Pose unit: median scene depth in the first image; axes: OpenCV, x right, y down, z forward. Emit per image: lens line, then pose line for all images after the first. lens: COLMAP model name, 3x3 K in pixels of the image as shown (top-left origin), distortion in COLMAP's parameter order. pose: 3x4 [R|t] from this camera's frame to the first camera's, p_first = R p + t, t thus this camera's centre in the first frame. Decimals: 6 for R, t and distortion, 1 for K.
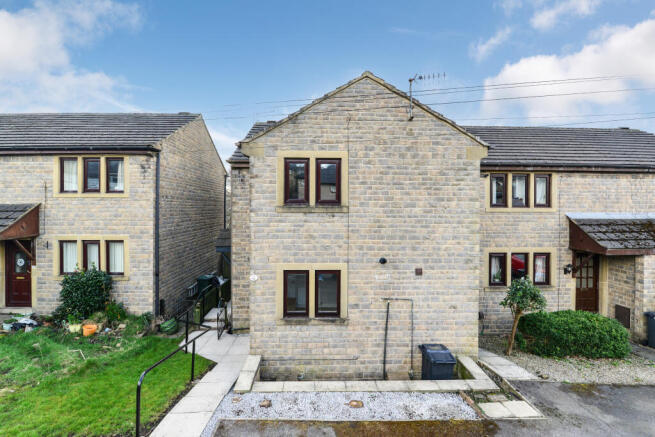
lens RADIAL K [[285.9, 0, 327.6], [0, 285.9, 209.3], [0, 0, 1]] dist [-0.017065, -0.000720]
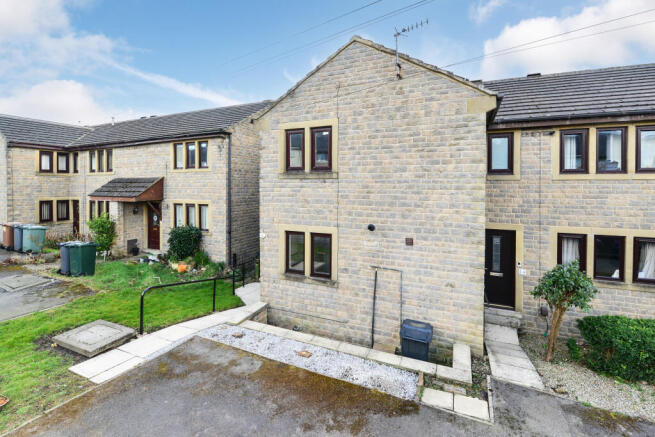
lens RADIAL K [[289.3, 0, 327.9], [0, 289.3, 191.2], [0, 0, 1]] dist [-0.018489, -0.000115]
pose [[0.907536, 0.006386, -0.419925, 0.471724], [-0.001368, 0.999924, 0.012250, 0.044493], [0.419971, -0.010543, 0.907476, 0.044557]]
